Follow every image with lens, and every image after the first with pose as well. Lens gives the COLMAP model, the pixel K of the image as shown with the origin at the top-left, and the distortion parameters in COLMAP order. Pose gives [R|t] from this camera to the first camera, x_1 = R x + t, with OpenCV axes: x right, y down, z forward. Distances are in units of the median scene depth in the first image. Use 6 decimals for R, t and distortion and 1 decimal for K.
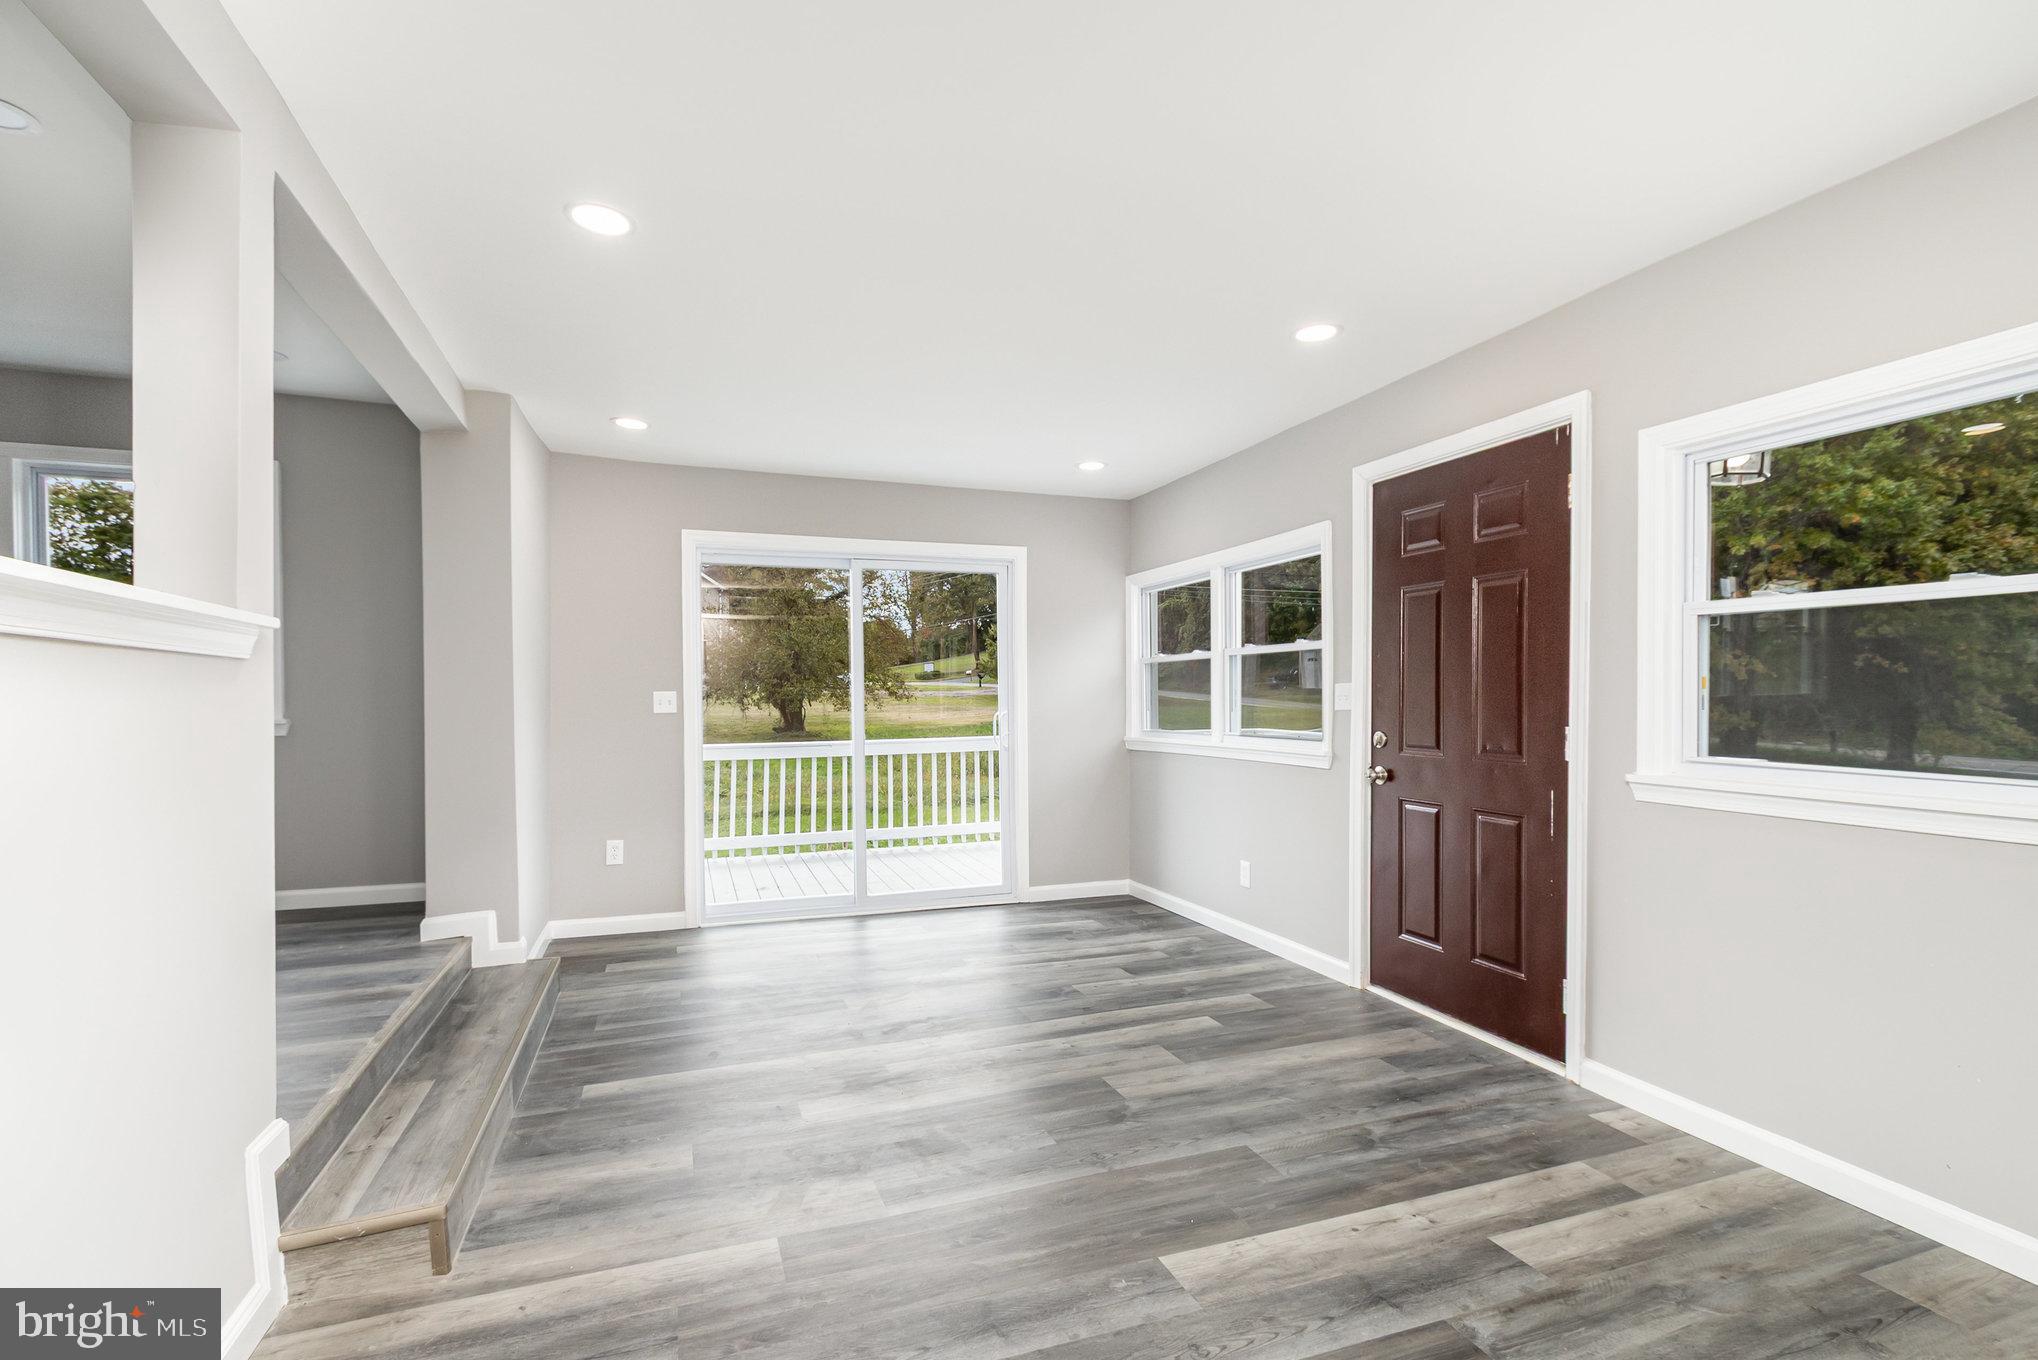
lens RADIAL K [[966.3, 0, 1019.0], [0, 966.3, 680.0], [0, 0, 1]] dist [0.000063, -0.000032]
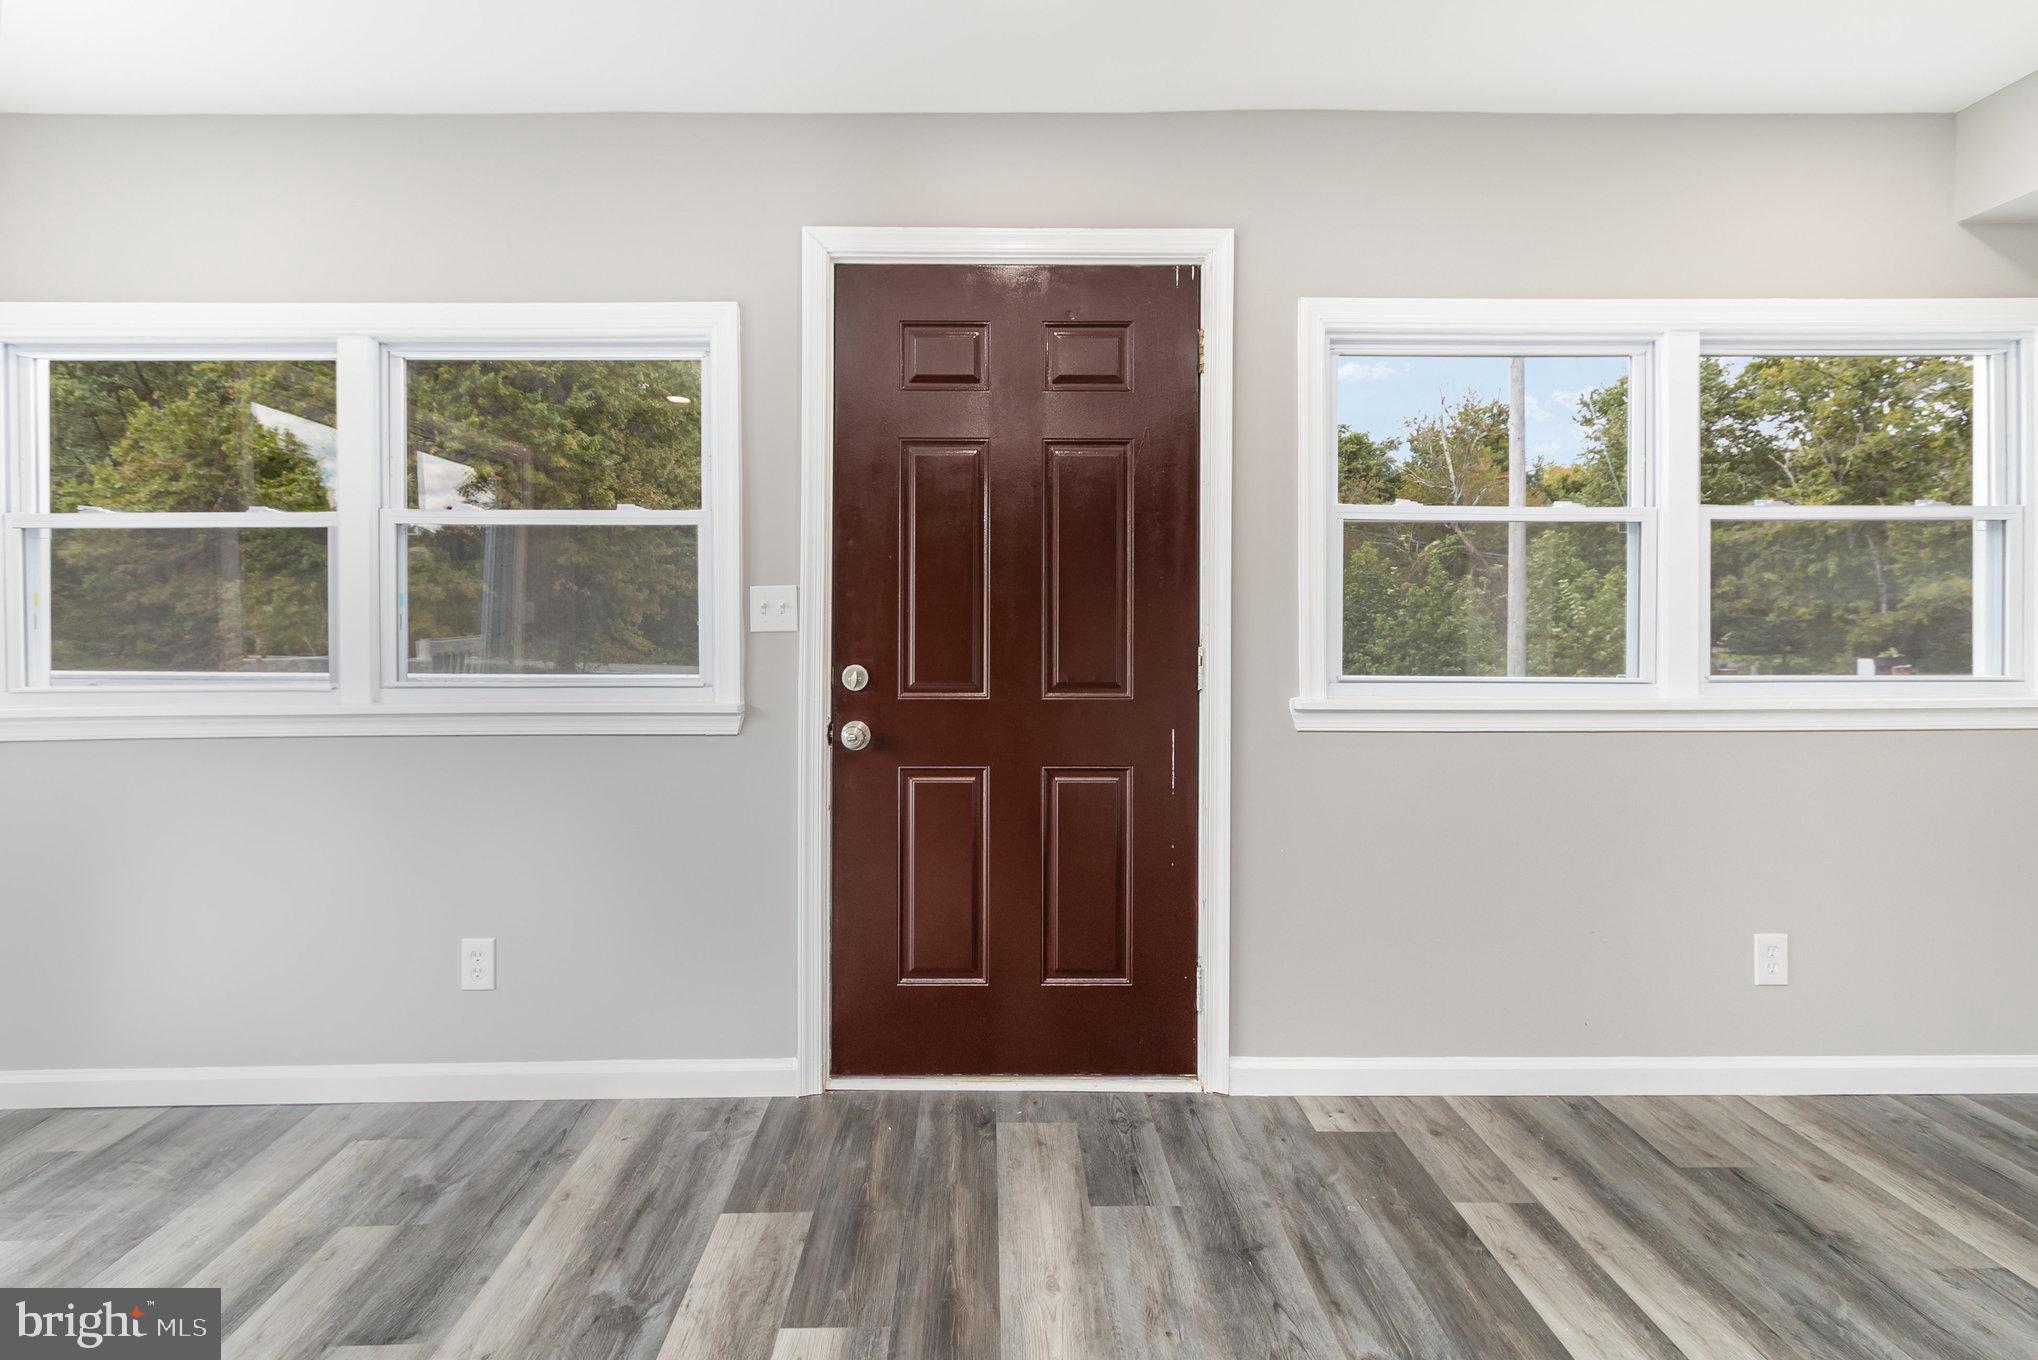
lens RADIAL K [[944.0, 0, 1011.8], [0, 944.0, 615.6], [0, 0, 1]] dist [-0.020872, 0.055013]
pose [[0.326517, 0.000189, 0.945191, -0.143527], [-0.016213, 0.999854, 0.005401, 0.014075], [-0.945052, -0.017088, 0.326472, 0.607451]]
